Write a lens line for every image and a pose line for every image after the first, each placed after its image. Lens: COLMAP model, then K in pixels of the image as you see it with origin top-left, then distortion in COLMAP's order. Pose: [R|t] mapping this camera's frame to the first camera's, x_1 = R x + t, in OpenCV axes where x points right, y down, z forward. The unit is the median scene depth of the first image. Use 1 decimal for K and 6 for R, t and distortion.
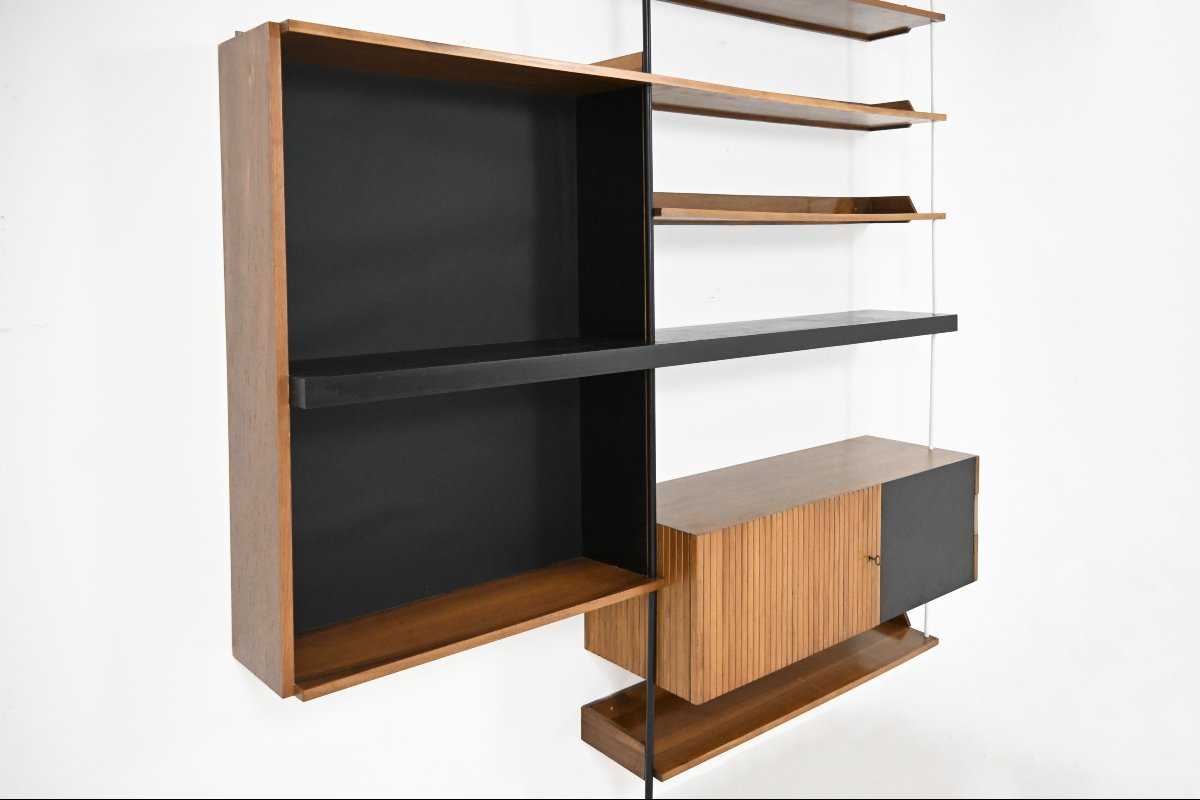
lens RADIAL K [[998.5, 0, 608.5], [0, 998.5, 286.8], [0, 0, 1]] dist [0.015574, 0.000462]
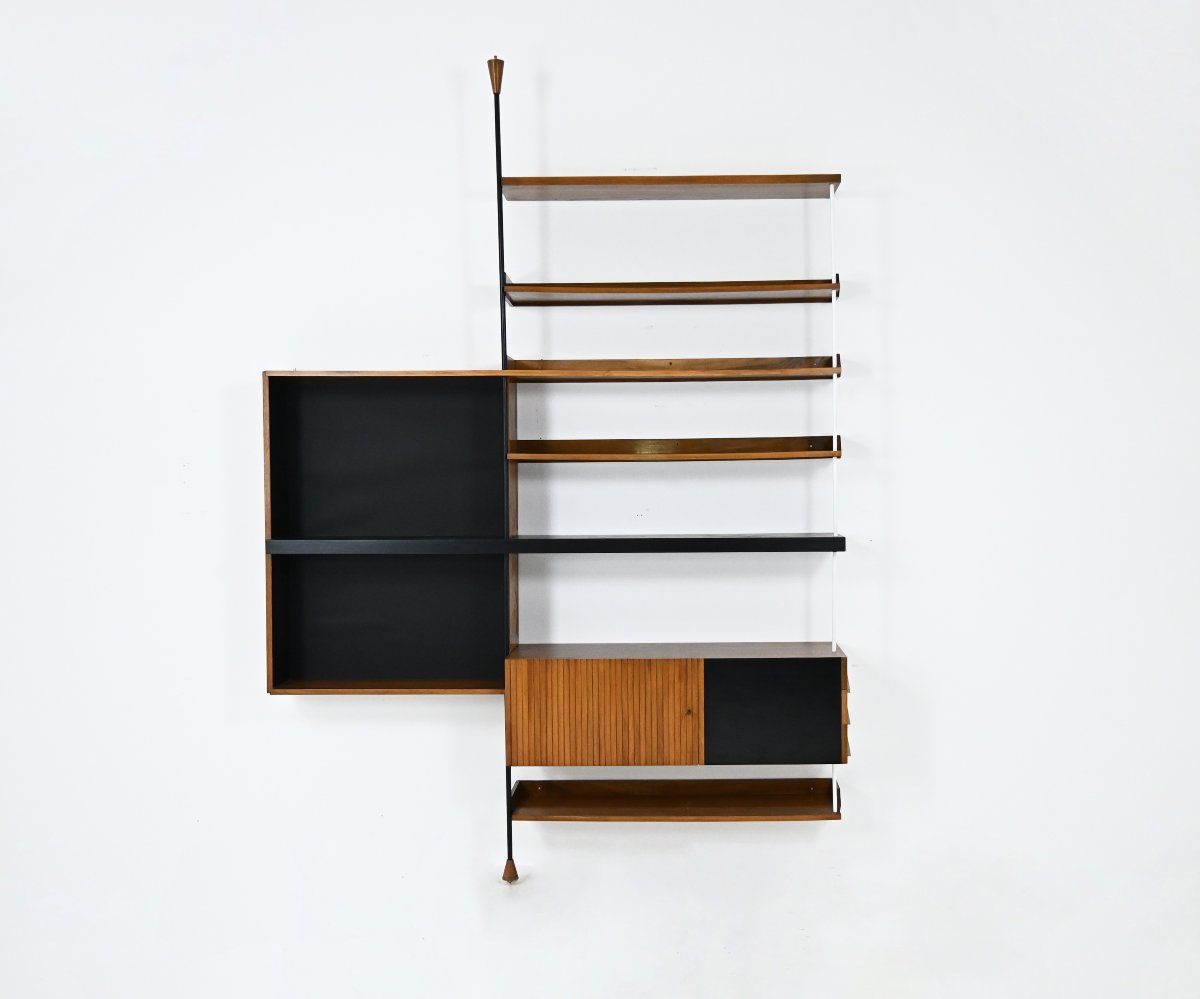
lens RADIAL K [[1294.4, 0, 640.4], [0, 1294.4, 517.7], [0, 0, 1]] dist [0.012392, 0.000000]
pose [[0.753353, 0.027040, -0.657061, 1.457732], [-0.029422, 0.999540, 0.007401, 0.001283], [0.656958, 0.013756, 0.753801, -0.379600]]
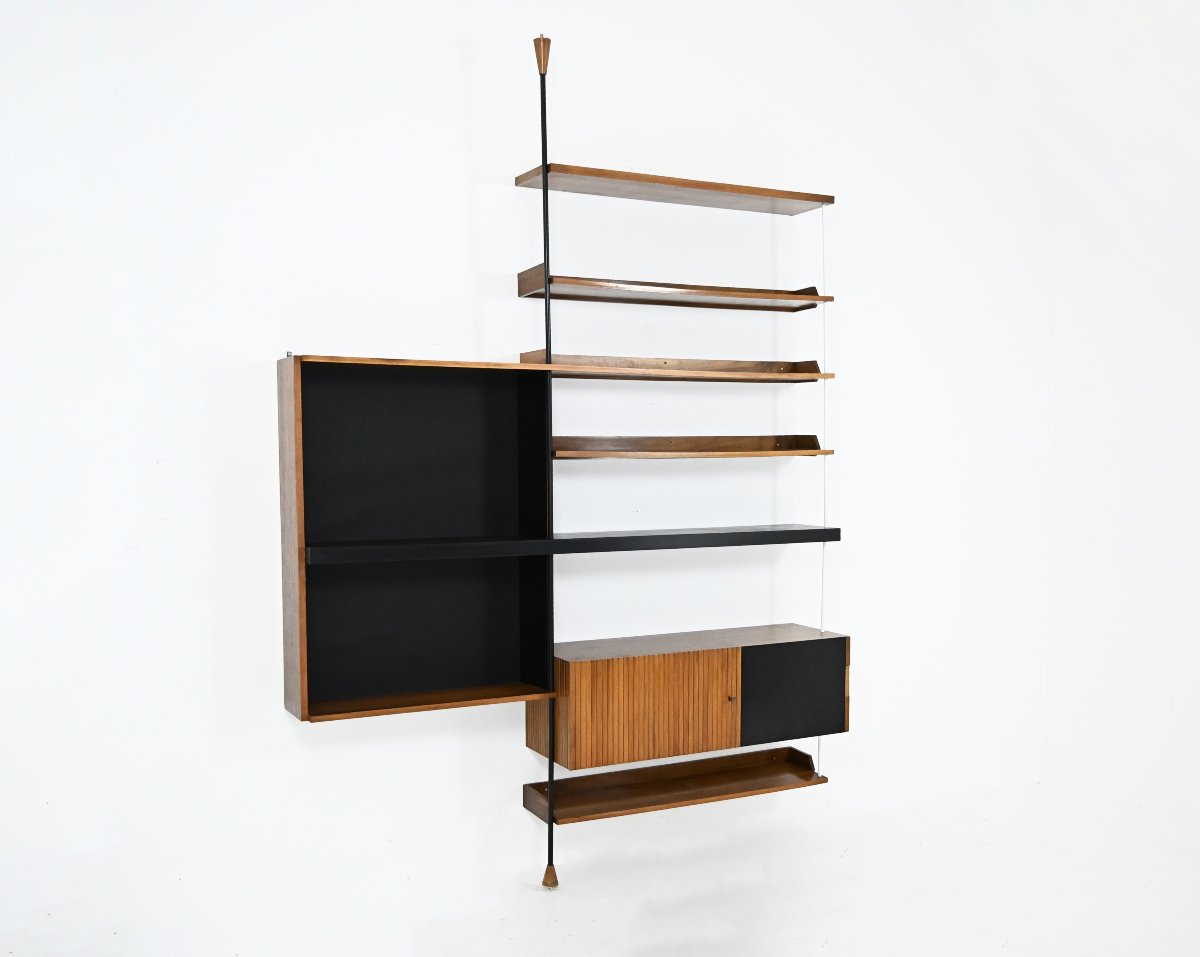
lens RADIAL K [[1264.4, 0, 655.7], [0, 1264.4, 545.0], [0, 0, 1]] dist [0.001094, 0.000000]
pose [[0.978159, 0.021802, -0.206713, 0.567905], [-0.015317, 0.999341, 0.032919, -0.000894], [0.207295, -0.029033, 0.977848, -0.816897]]
